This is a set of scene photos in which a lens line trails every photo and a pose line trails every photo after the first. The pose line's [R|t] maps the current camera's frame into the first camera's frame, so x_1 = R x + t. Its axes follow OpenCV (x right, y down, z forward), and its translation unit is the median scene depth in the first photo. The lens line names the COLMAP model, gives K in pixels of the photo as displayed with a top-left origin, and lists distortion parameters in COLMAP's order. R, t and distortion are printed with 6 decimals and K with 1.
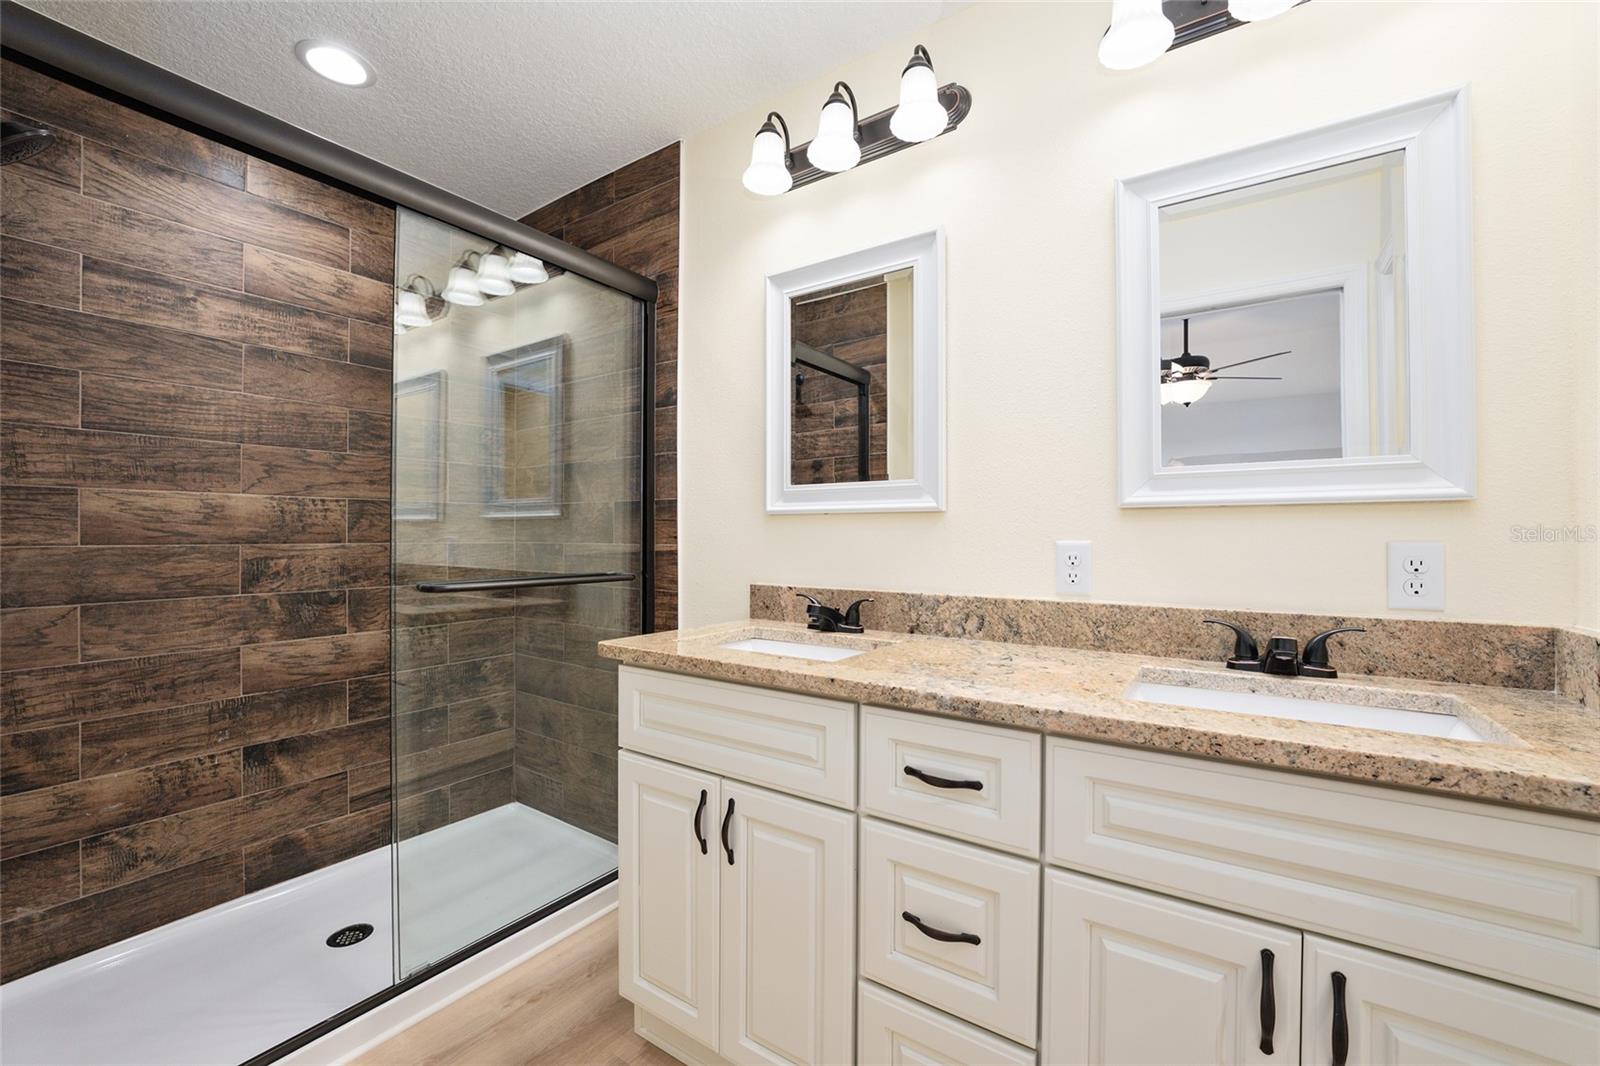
lens RADIAL K [[648.7, 0, 800.0], [0, 648.7, 533.0], [0, 0, 1]] dist [-0.038863, 0.009647]
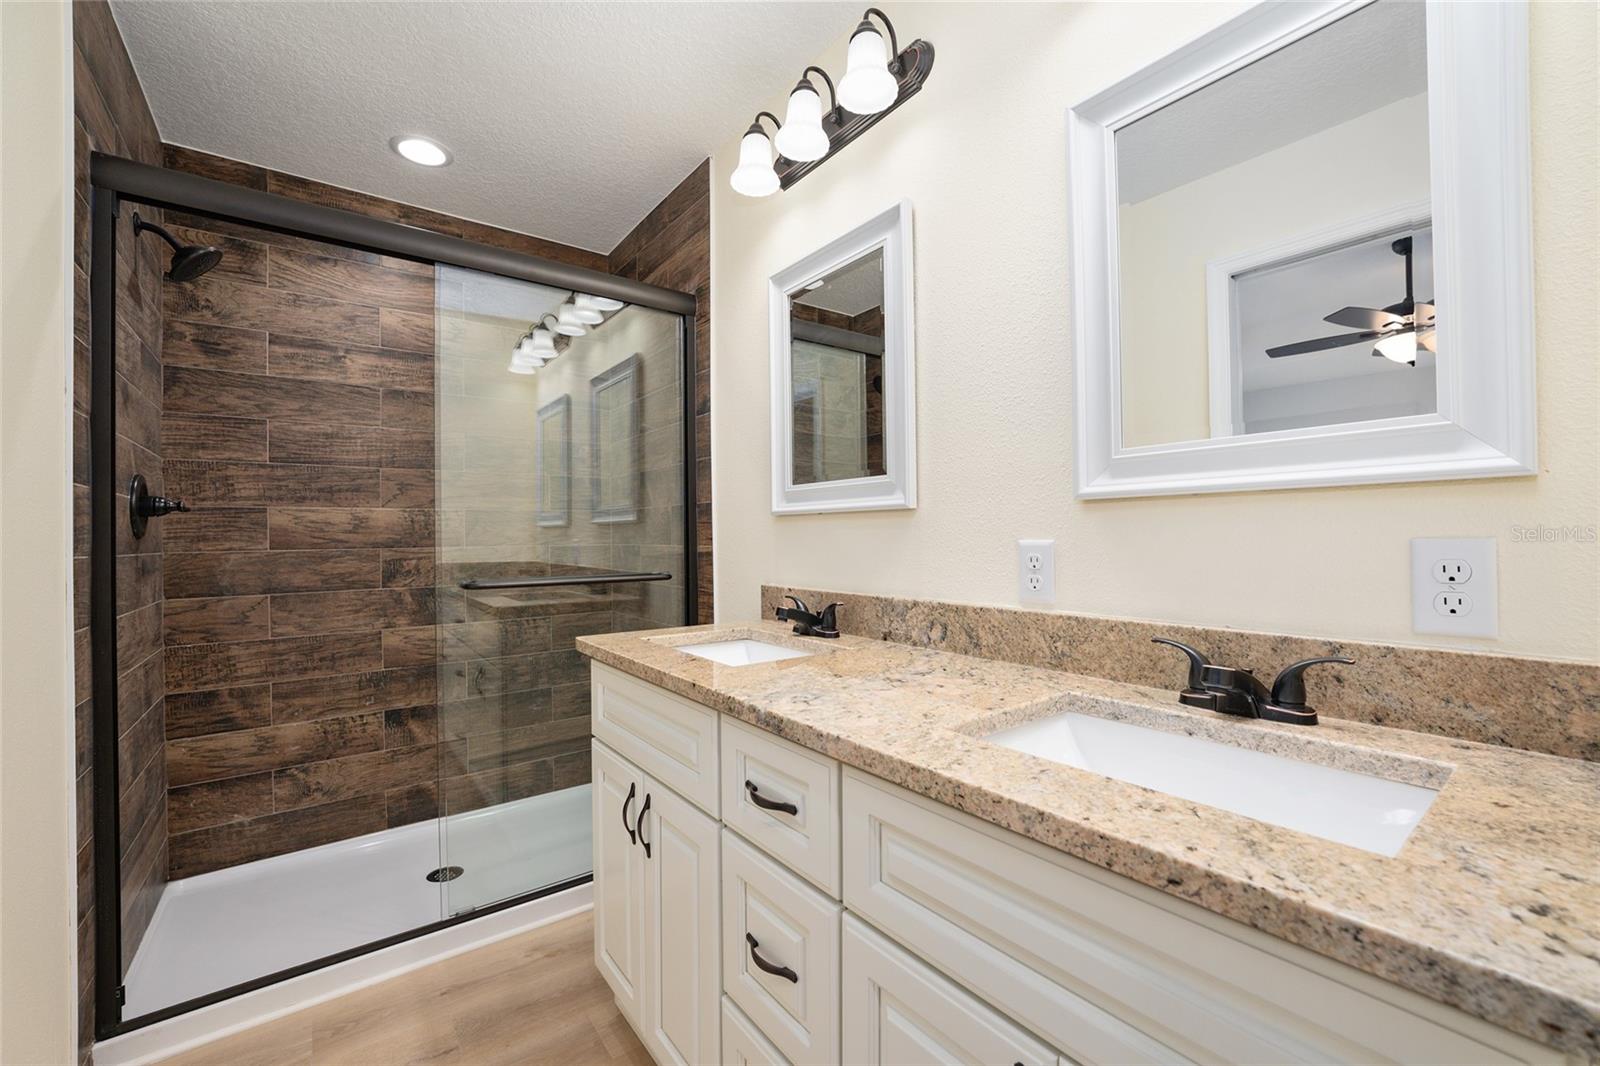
lens RADIAL K [[643.4, 0, 800.0], [0, 643.4, 533.0], [0, 0, 1]] dist [-0.037204, 0.007907]
pose [[0.949277, -0.013122, -0.314168, 0.338466], [0.013804, 0.999905, -0.000053, -0.001312], [0.314139, -0.004287, 0.949367, 0.081008]]
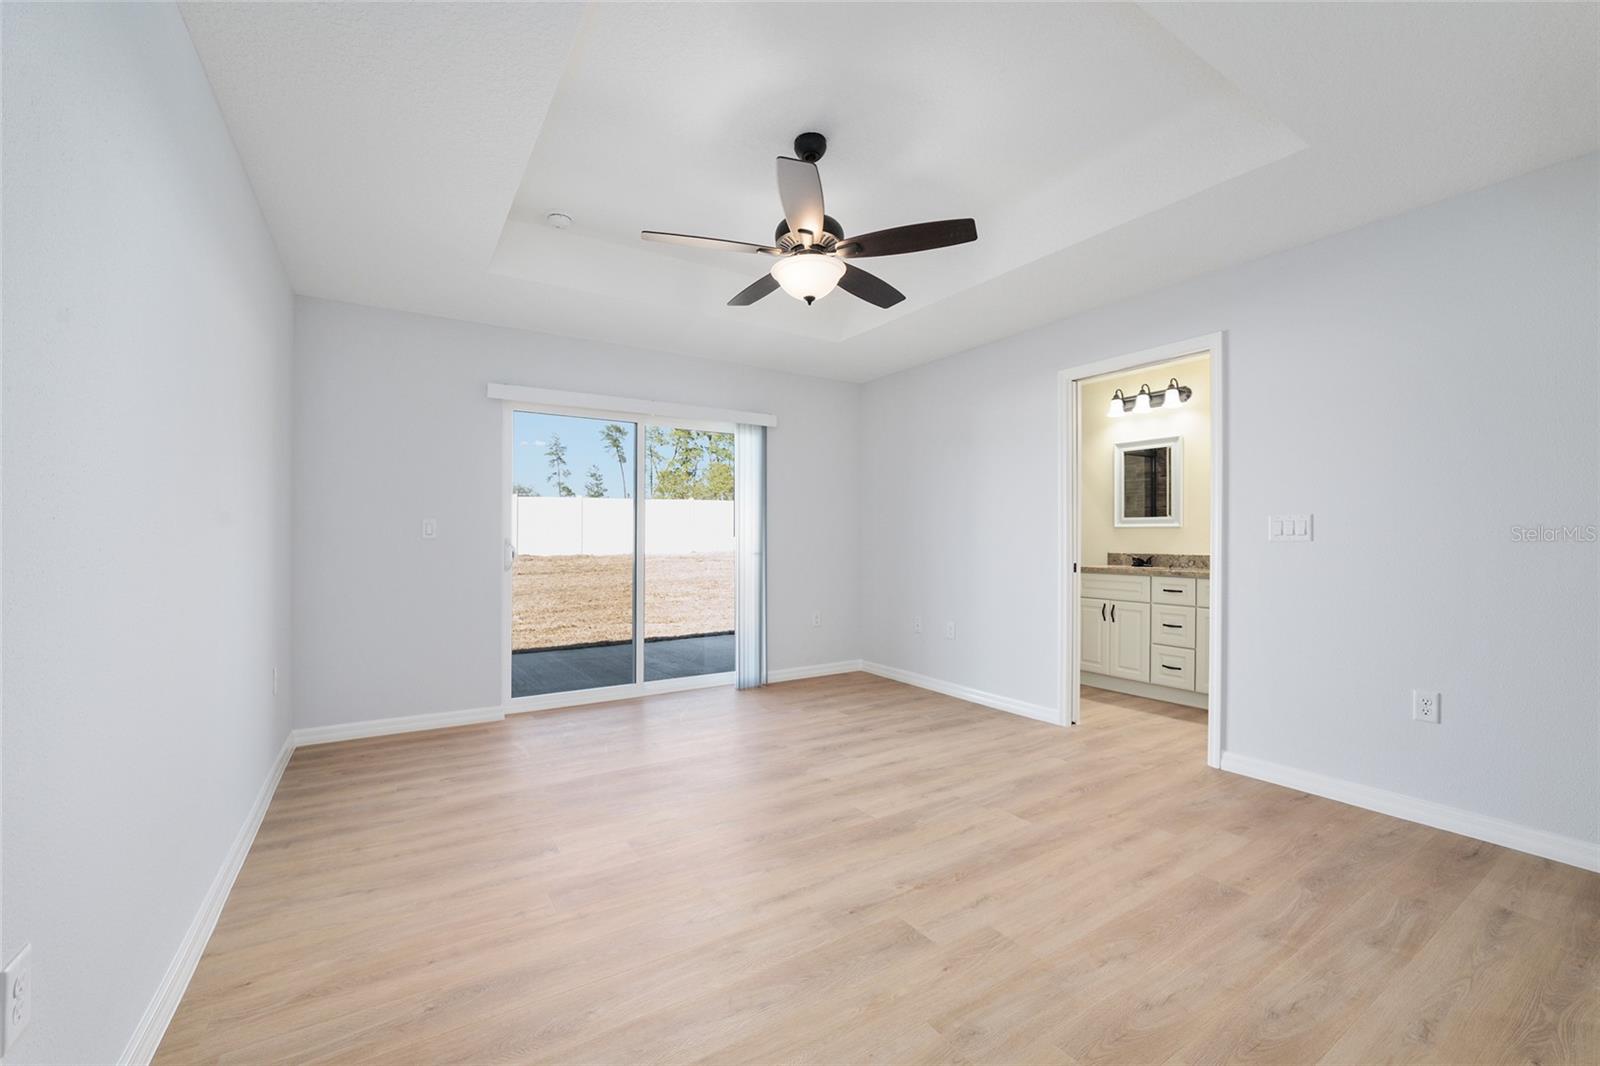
lens RADIAL K [[643.4, 0, 800.0], [0, 643.4, 533.0], [0, 0, 1]] dist [-0.037204, 0.007907]
pose [[0.916652, -0.000820, -0.399685, -0.222785], [0.000275, 0.999999, -0.001422, -0.003369], [0.399686, 0.001194, 0.916651, -2.376600]]
